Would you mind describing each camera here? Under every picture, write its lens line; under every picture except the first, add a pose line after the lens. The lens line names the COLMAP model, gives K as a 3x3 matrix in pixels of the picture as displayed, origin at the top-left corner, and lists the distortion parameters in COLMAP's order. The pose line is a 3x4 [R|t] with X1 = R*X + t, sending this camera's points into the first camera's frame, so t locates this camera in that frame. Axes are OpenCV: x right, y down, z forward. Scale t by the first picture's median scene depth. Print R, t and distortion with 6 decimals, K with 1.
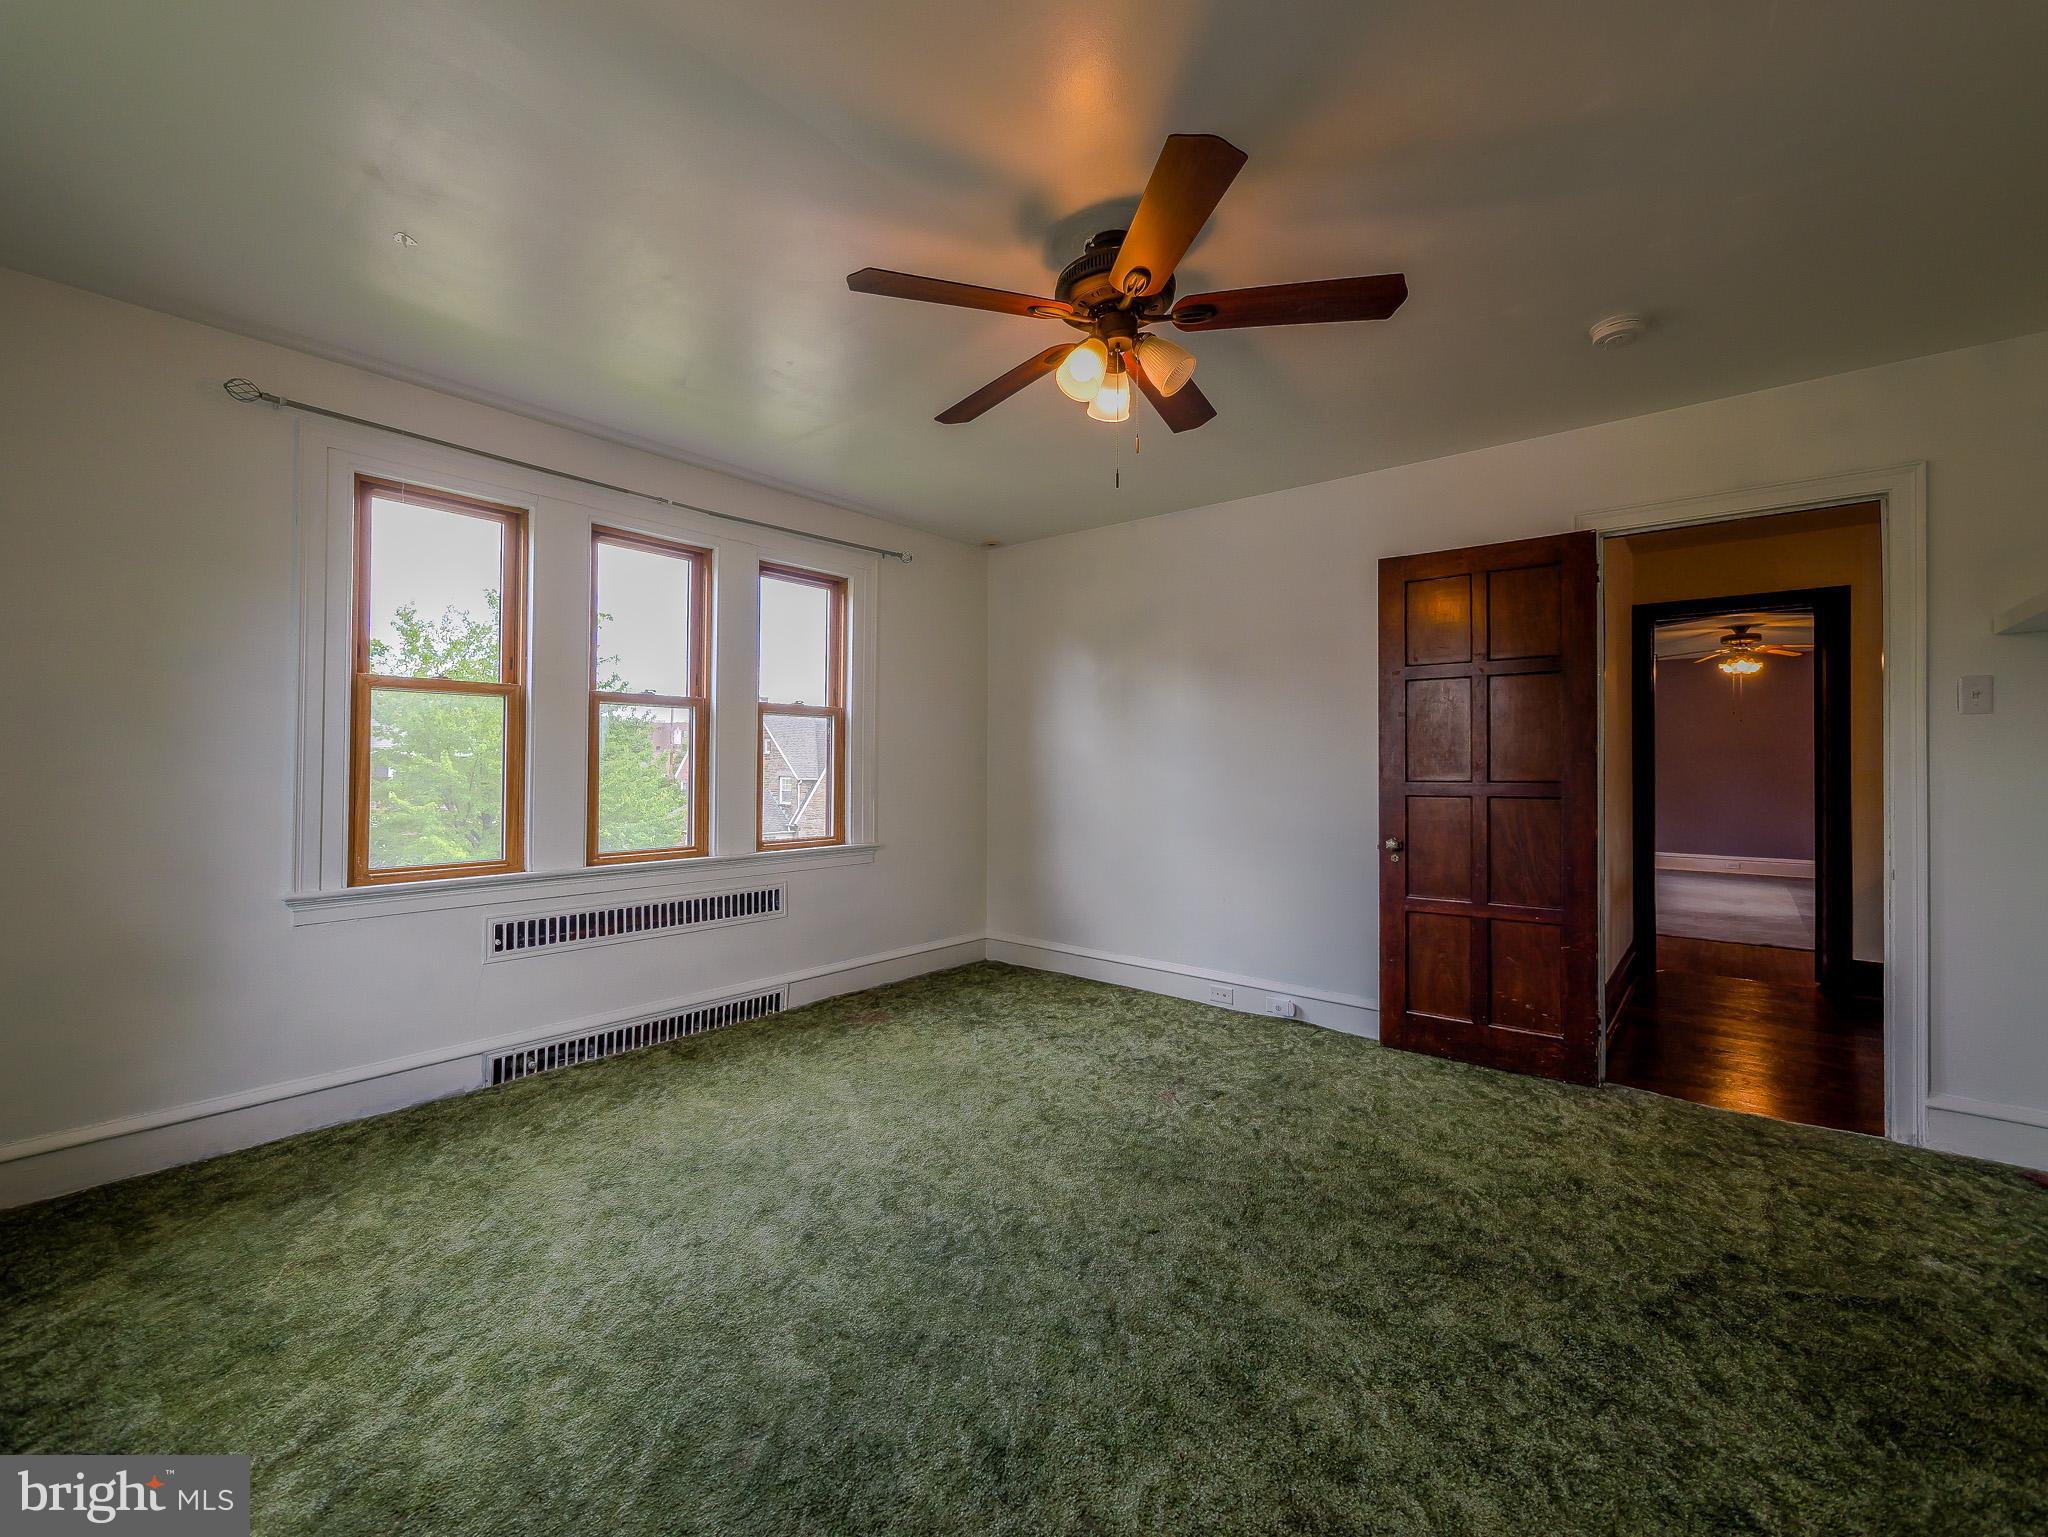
lens RADIAL K [[855.8, 0, 1017.3], [0, 855.8, 758.5], [0, 0, 1]] dist [-0.008014, 0.000210]
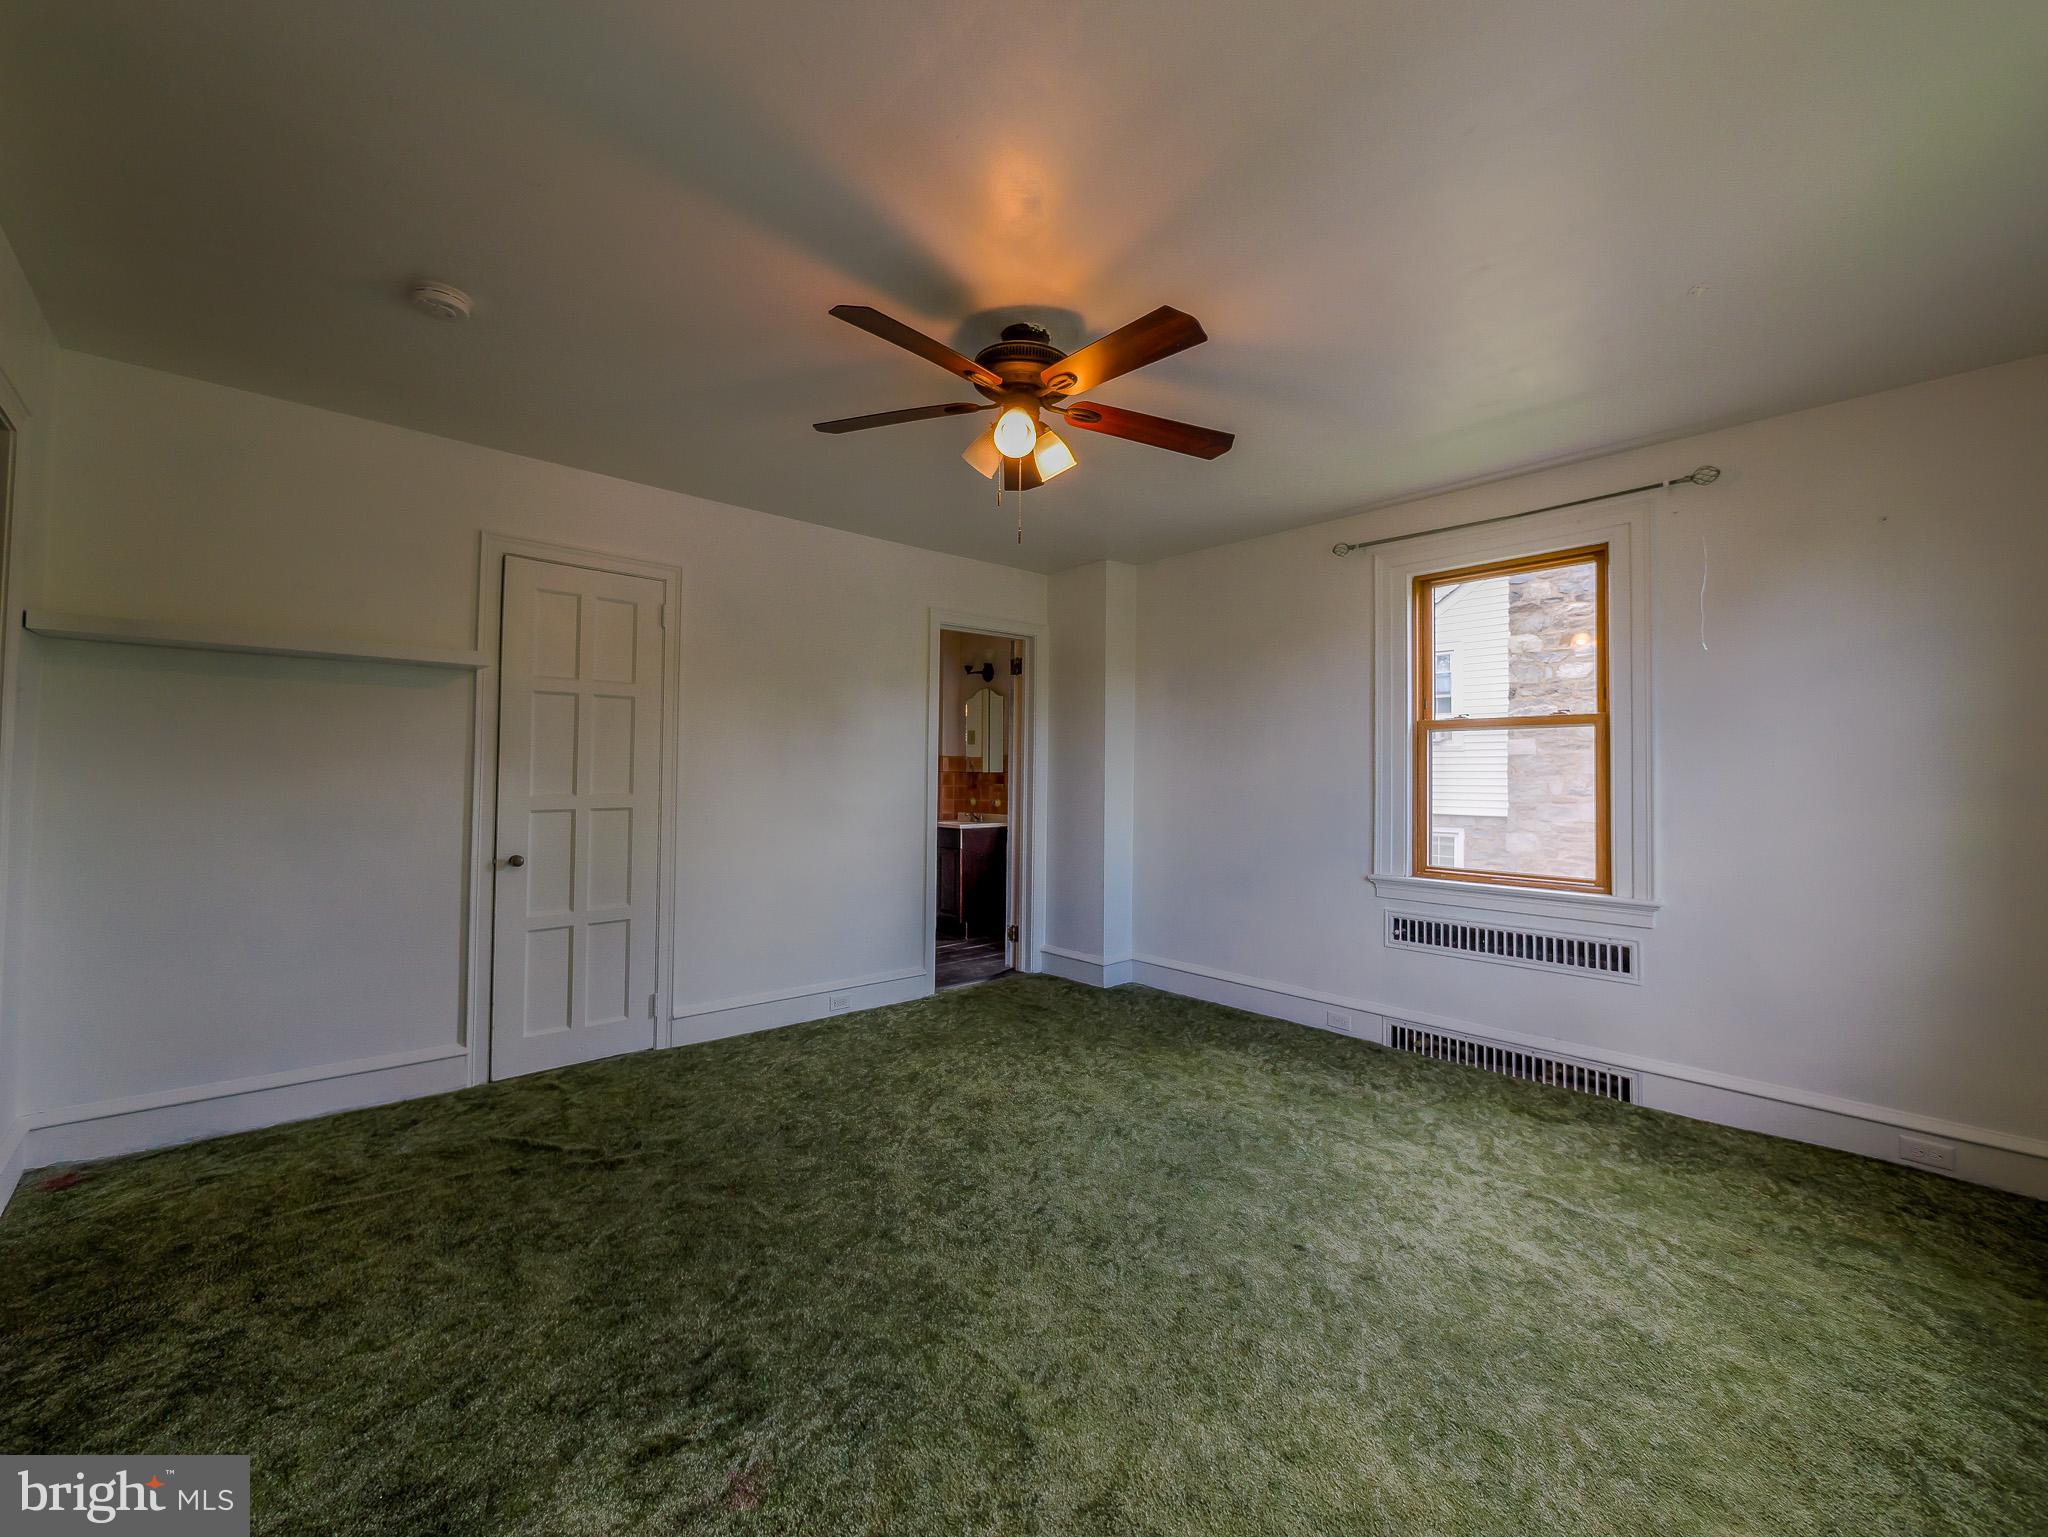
lens RADIAL K [[855.8, 0, 1017.3], [0, 855.8, 758.5], [0, 0, 1]] dist [-0.008014, 0.000210]
pose [[-0.988602, -0.011130, 0.150138, -0.043073], [-0.015523, 0.999484, -0.028120, 0.004400], [-0.149747, -0.030130, -0.988265, 1.613691]]
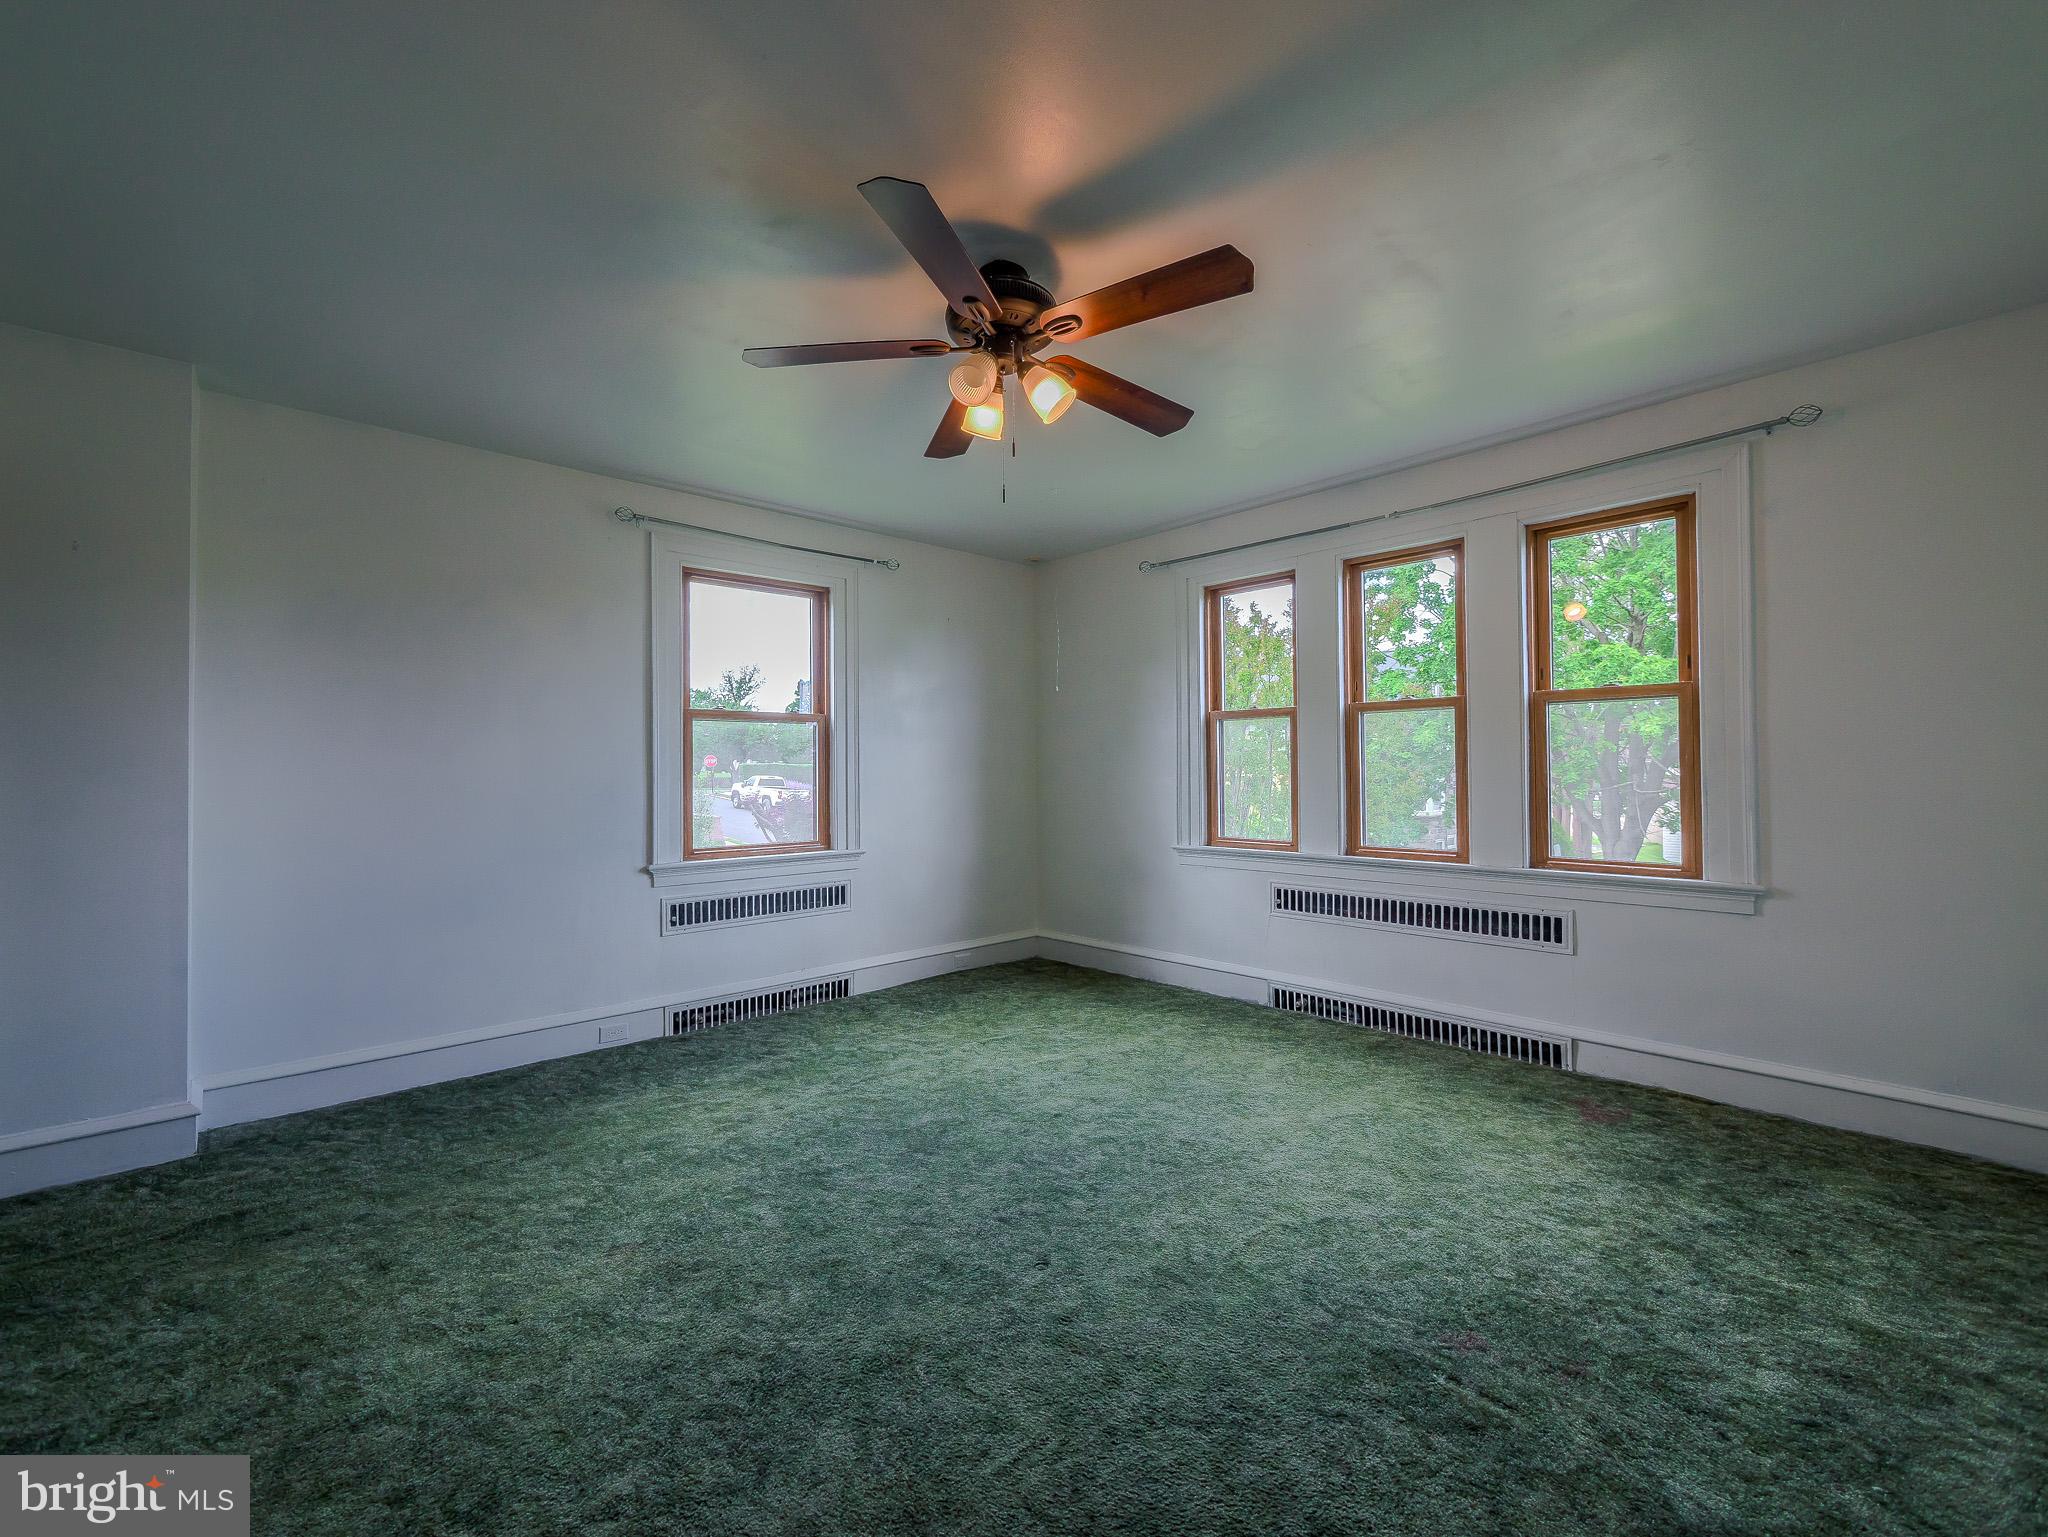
lens RADIAL K [[855.8, 0, 1017.3], [0, 855.8, 758.5], [0, 0, 1]] dist [-0.008014, 0.000210]
pose [[-0.127875, -0.018486, -0.991618, 0.872532], [0.014809, 0.999679, -0.020546, 0.014359], [0.991680, -0.017312, -0.127560, 0.867375]]
